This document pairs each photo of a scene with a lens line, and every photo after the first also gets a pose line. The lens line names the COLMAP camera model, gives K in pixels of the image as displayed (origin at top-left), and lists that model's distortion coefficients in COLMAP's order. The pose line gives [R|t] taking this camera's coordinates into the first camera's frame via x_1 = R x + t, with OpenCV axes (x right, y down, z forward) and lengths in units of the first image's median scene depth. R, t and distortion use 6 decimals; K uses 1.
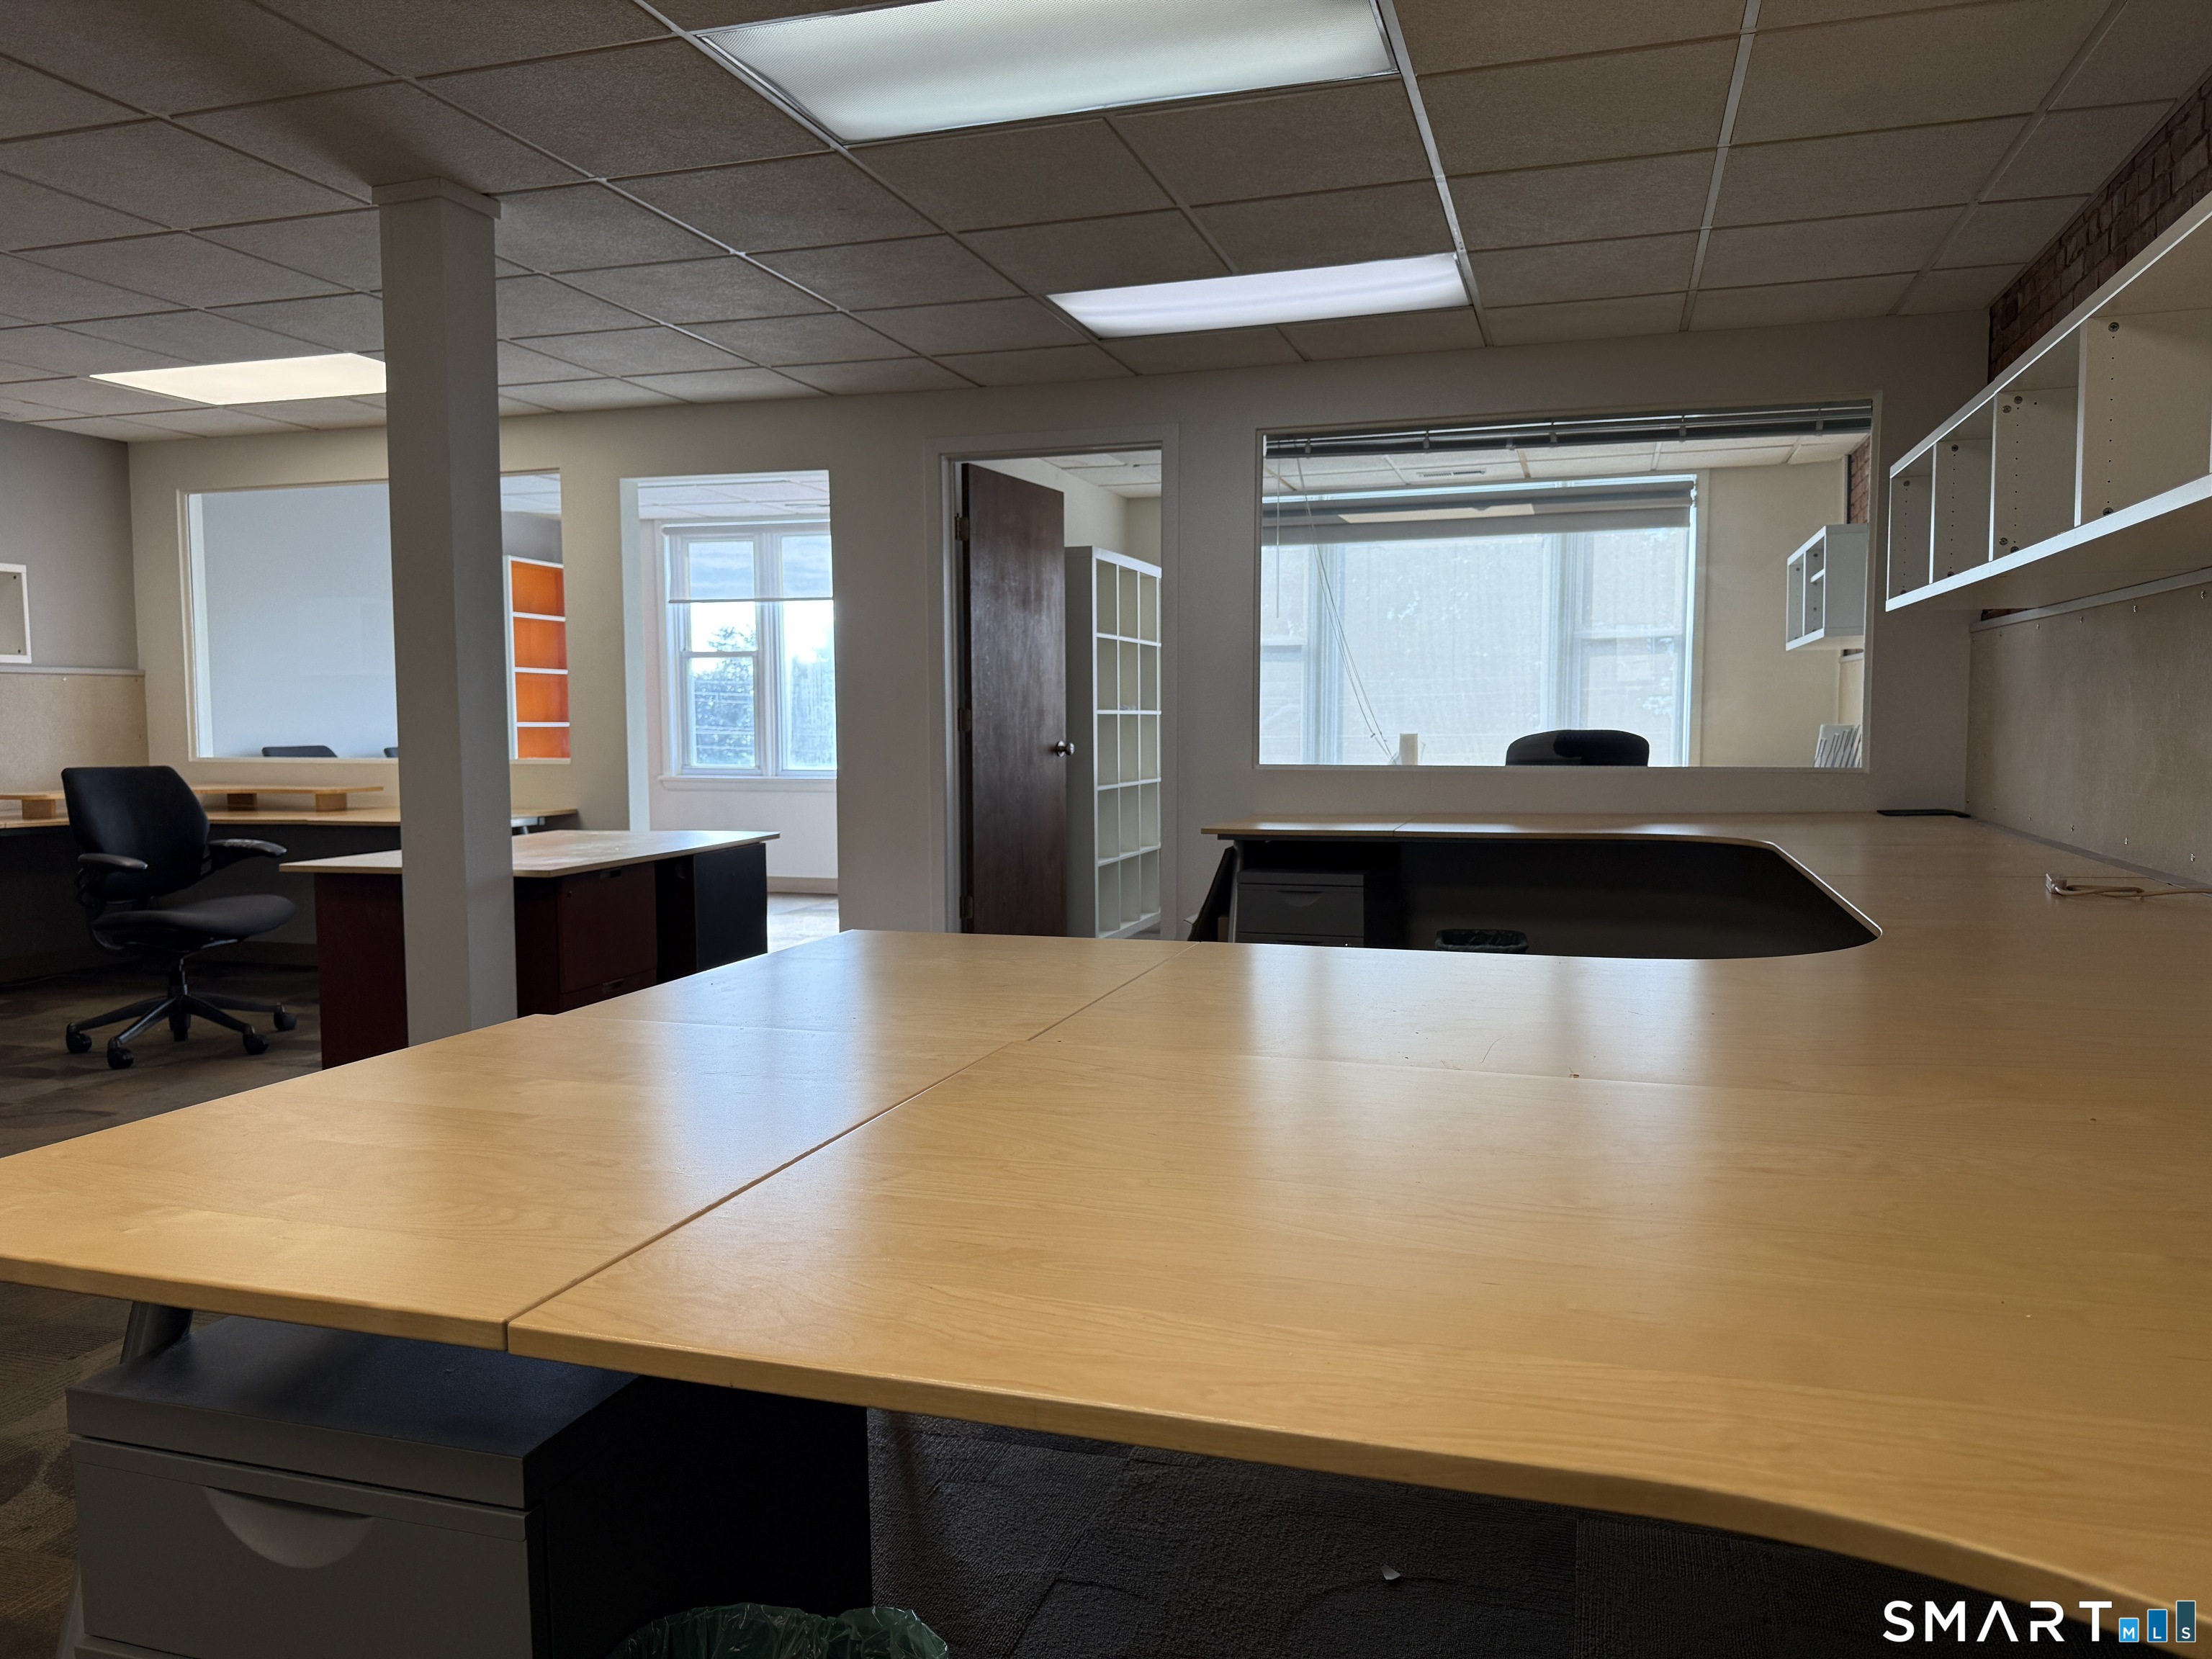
lens RADIAL K [[1550.0, 0, 1105.1], [0, 1550.0, 846.4], [0, 0, 1]] dist [0.056807, -0.070904]
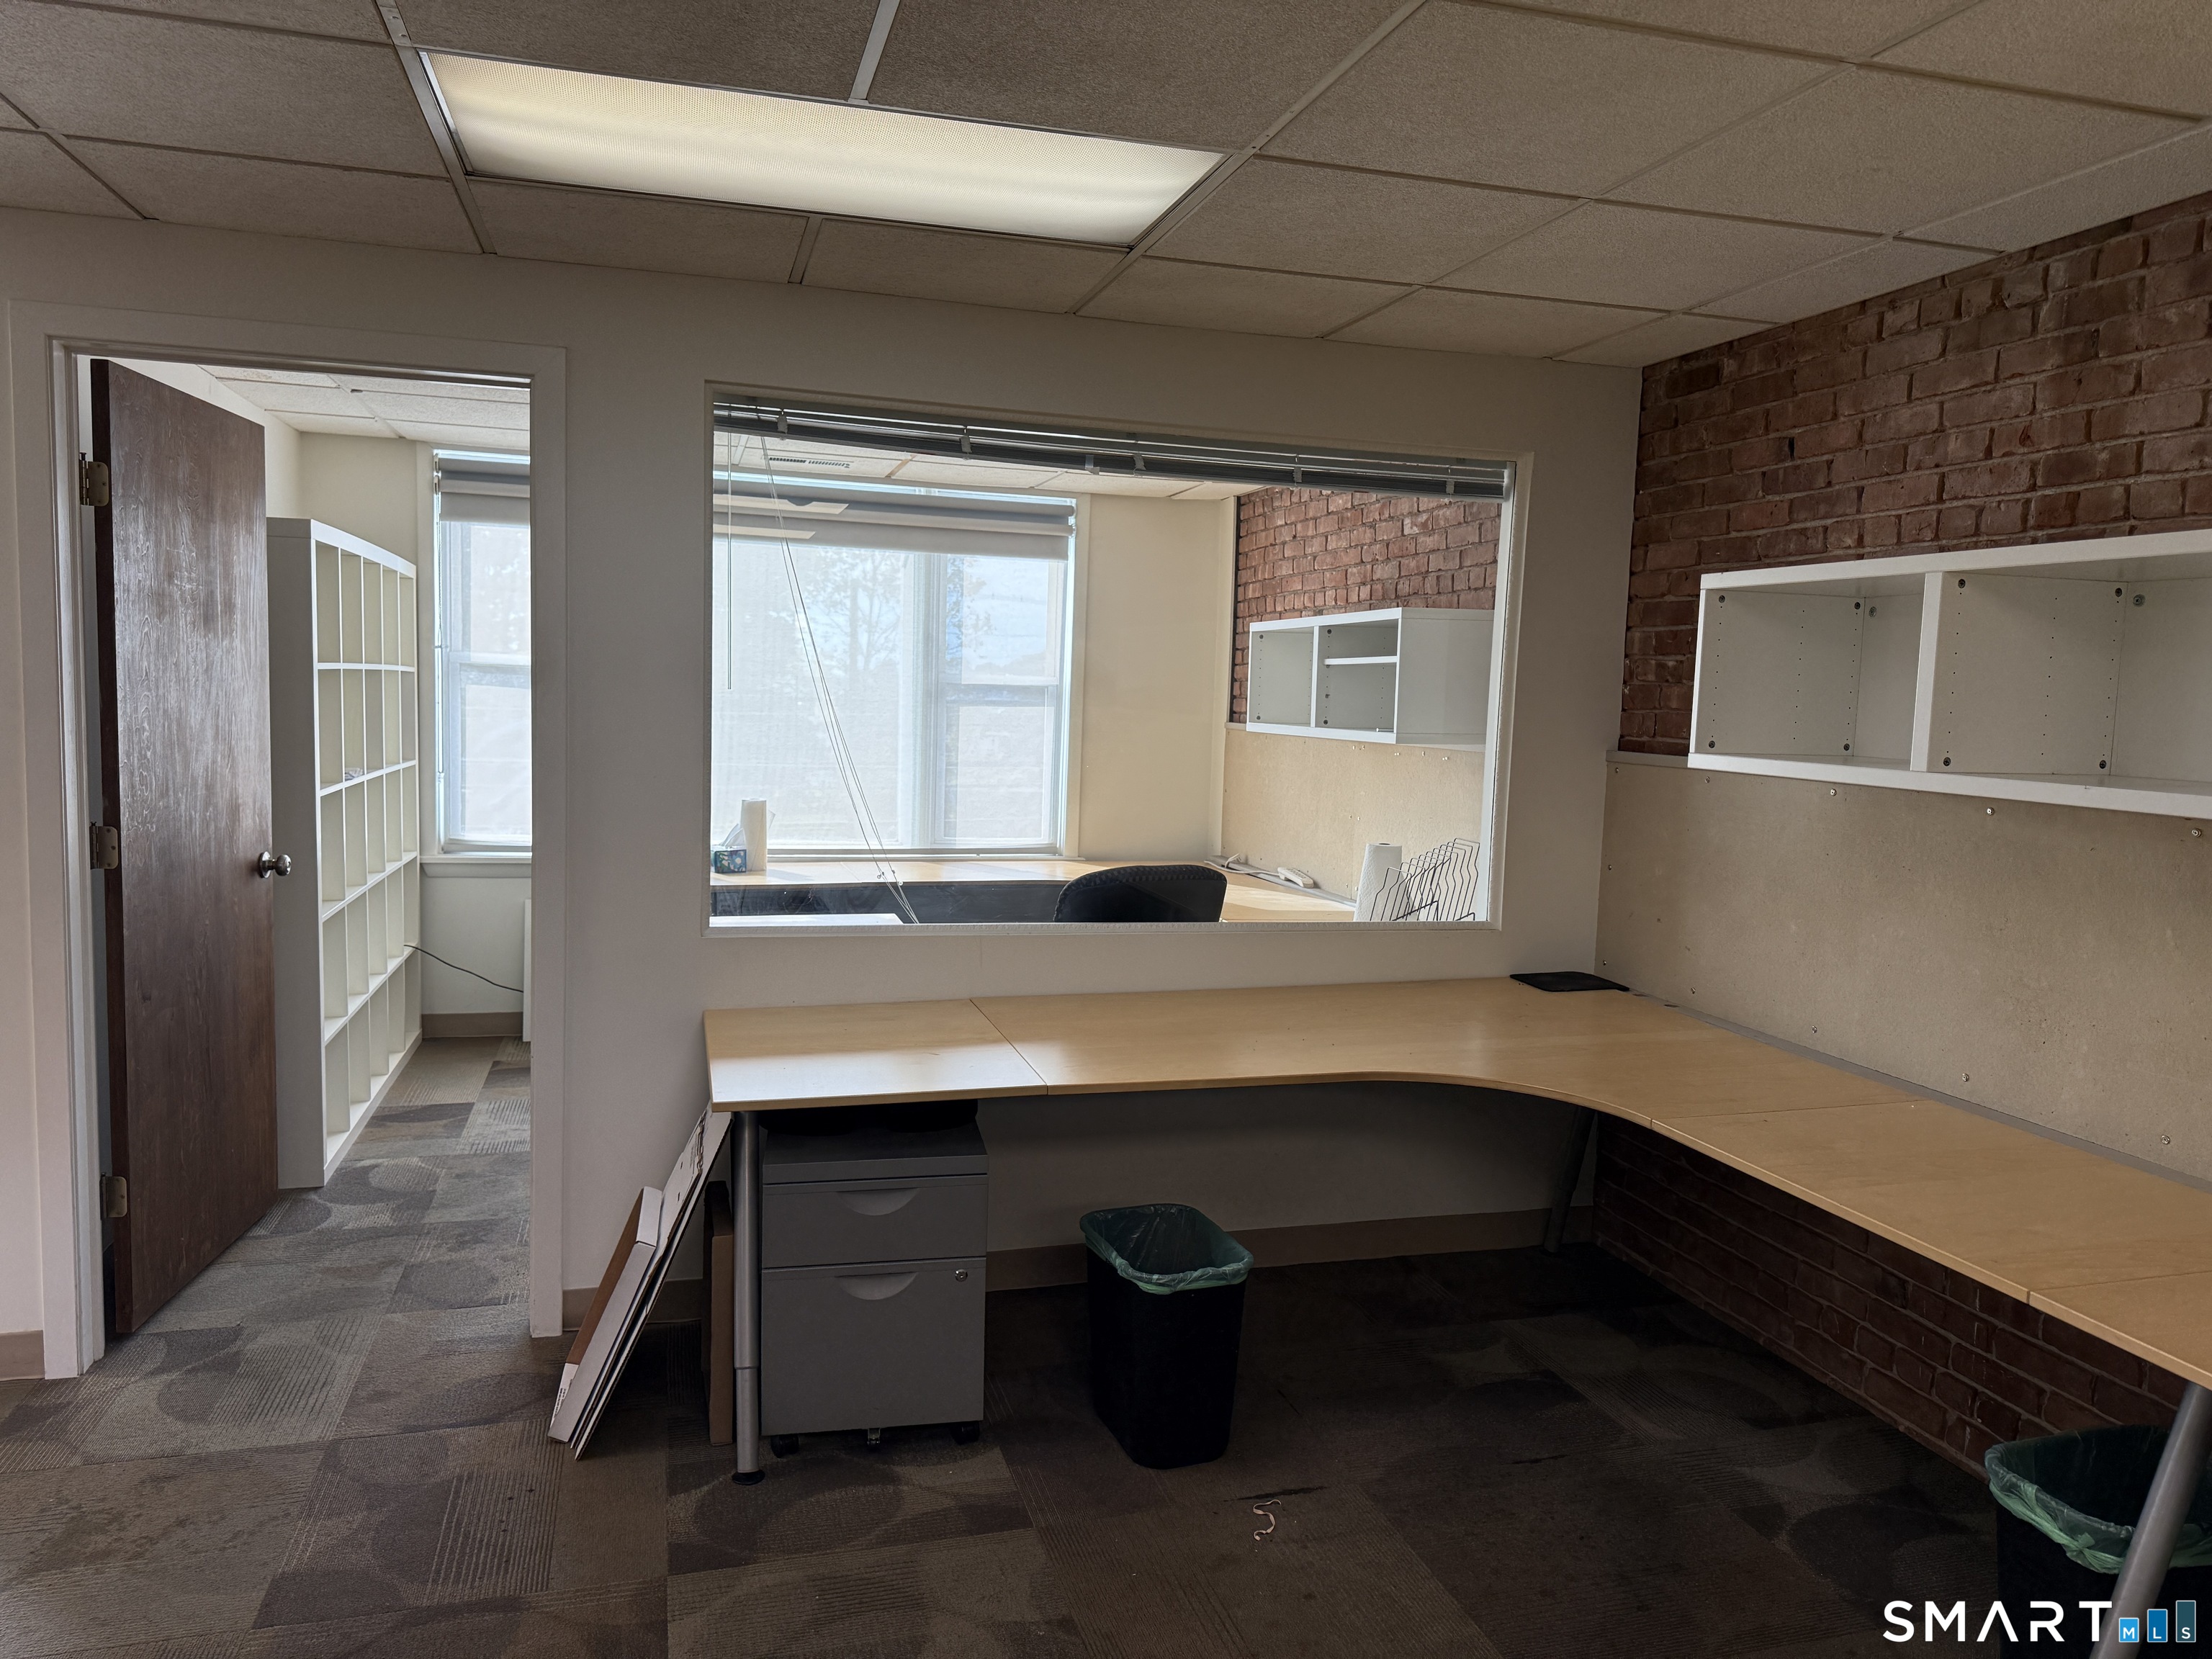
lens RADIAL K [[1550.0, 0, 1109.1], [0, 1550.0, 842.2], [0, 0, 1]] dist [0.056807, -0.070904]
pose [[0.835521, -0.019025, 0.549129, -0.098495], [0.007224, 0.999694, 0.023645, -0.094120], [-0.549411, -0.015789, 0.835403, 0.371613]]
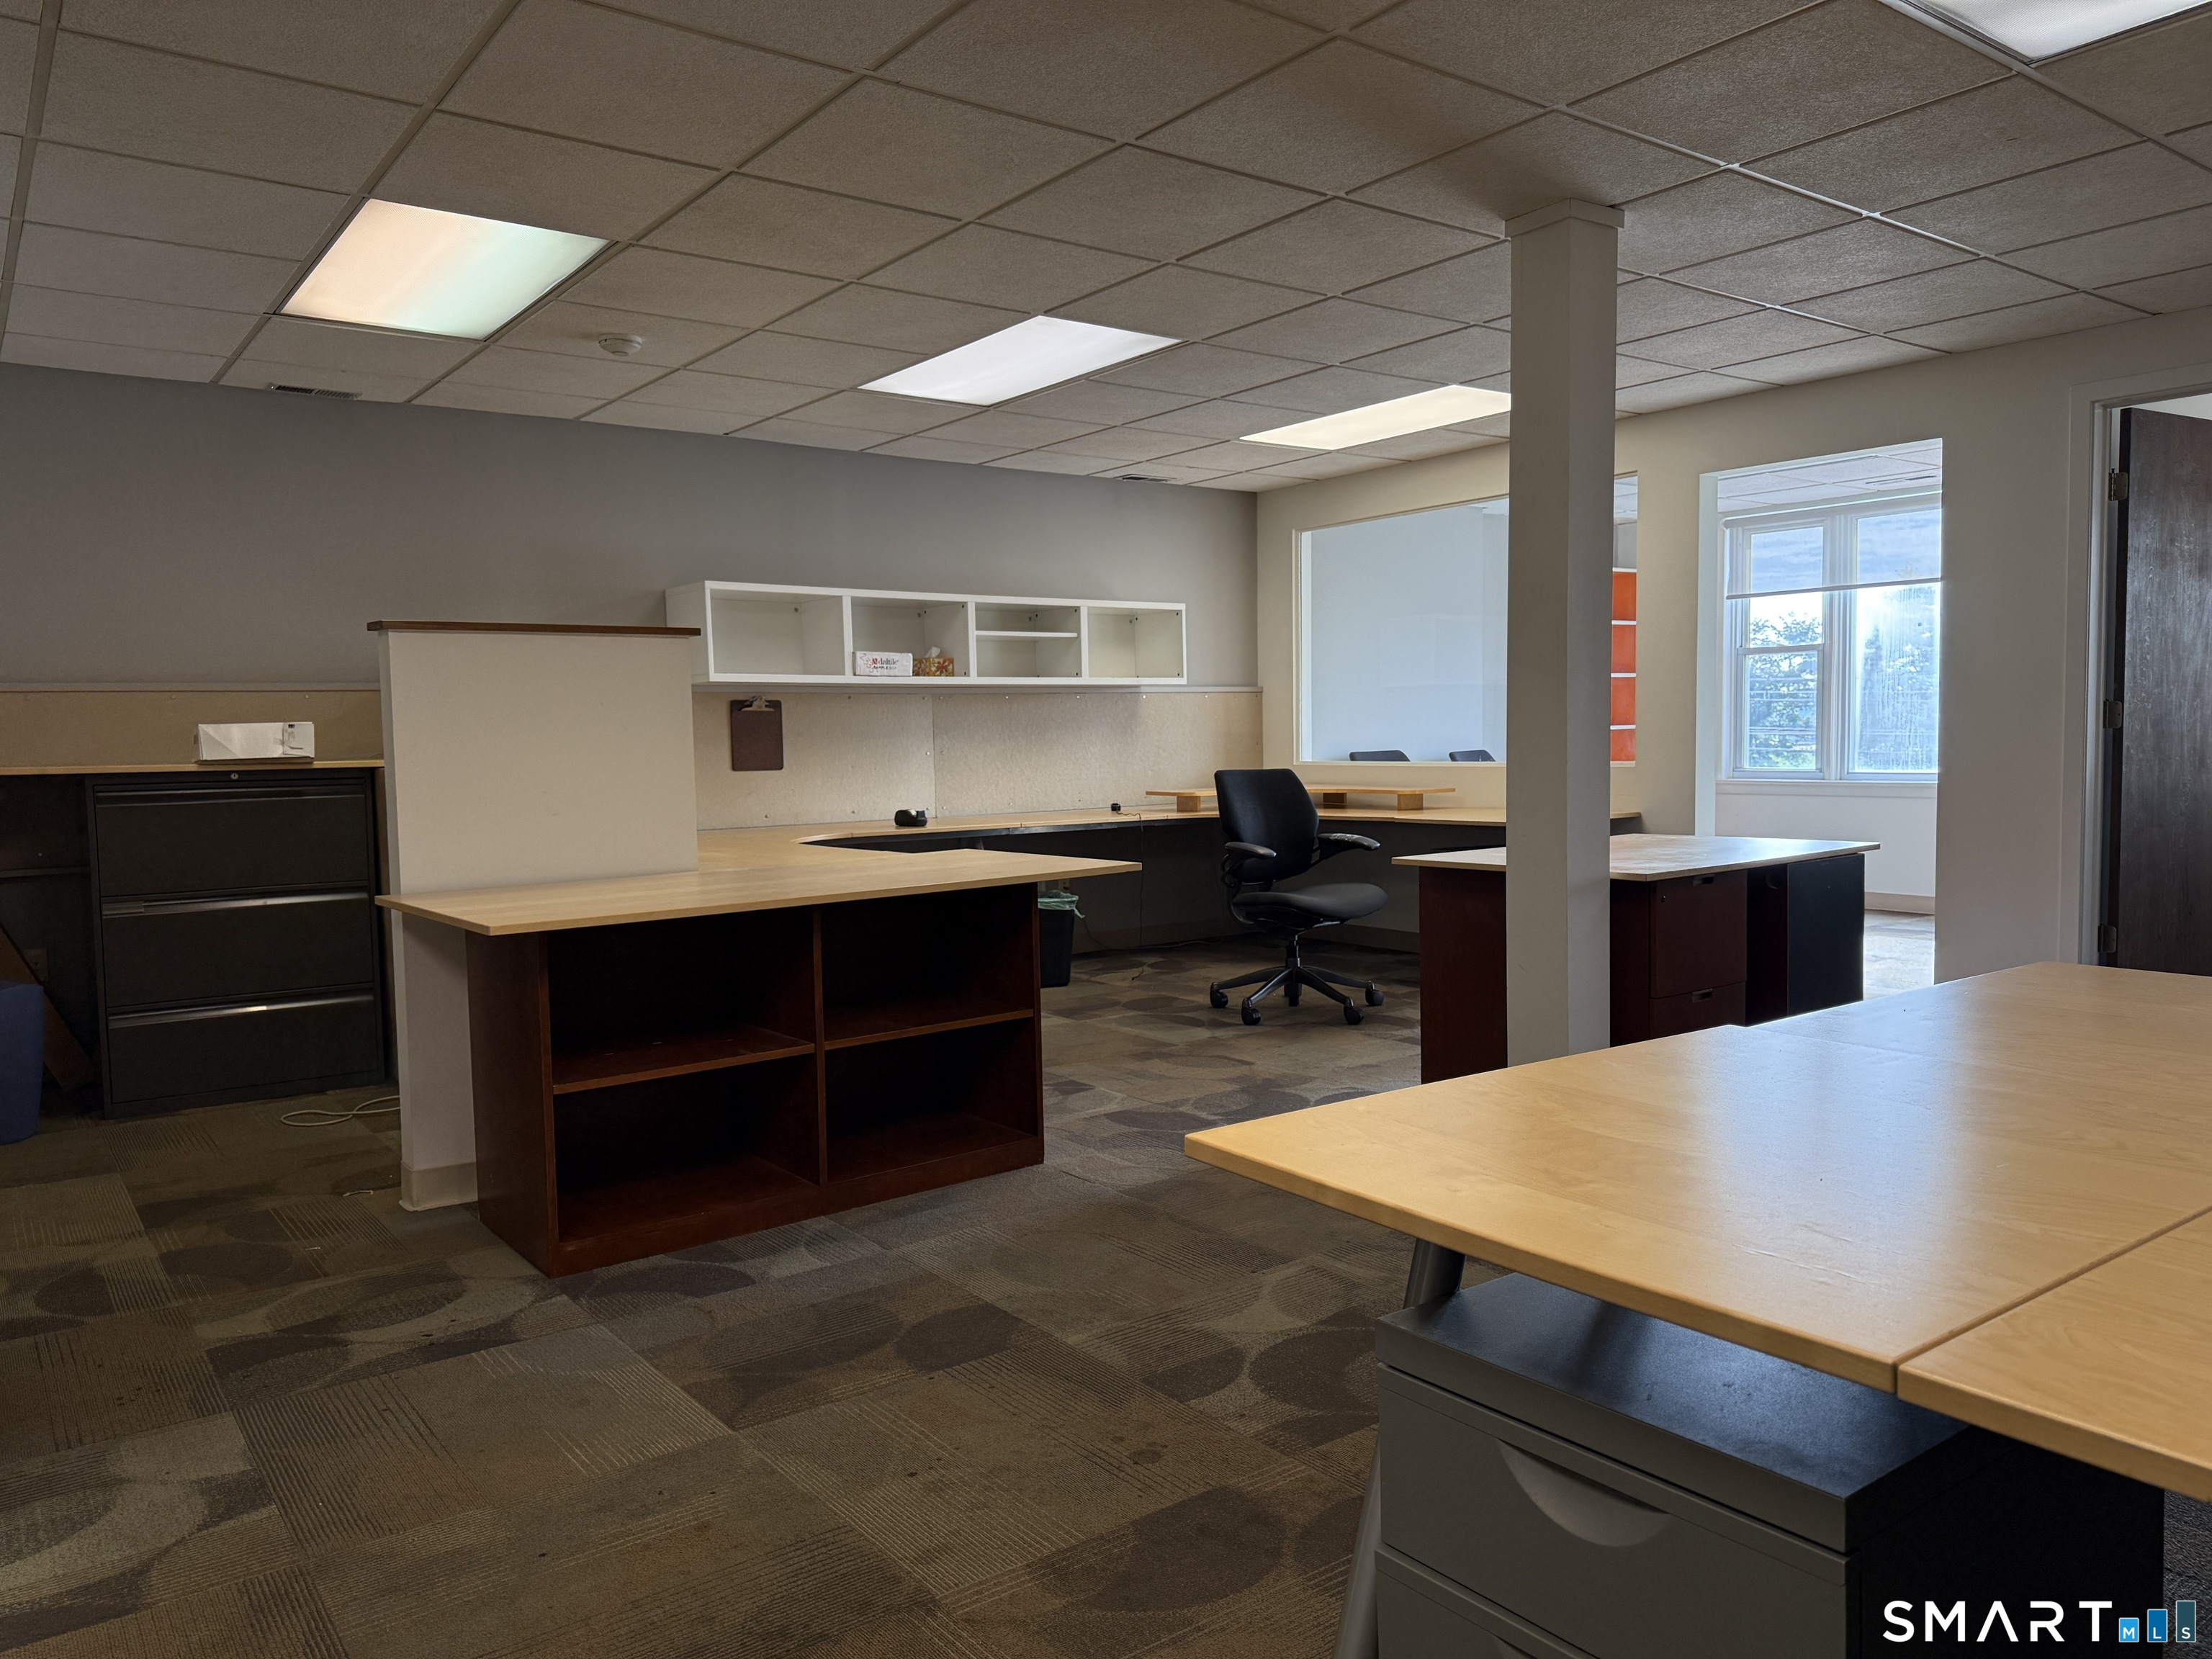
lens RADIAL K [[1550.0, 0, 1093.8], [0, 1550.0, 844.2], [0, 0, 1]] dist [0.056807, -0.070904]
pose [[0.805466, 0.032357, -0.591758, -0.031047], [-0.033925, 0.999388, 0.008470, -0.000068], [0.591670, 0.013253, 0.806071, -0.006935]]
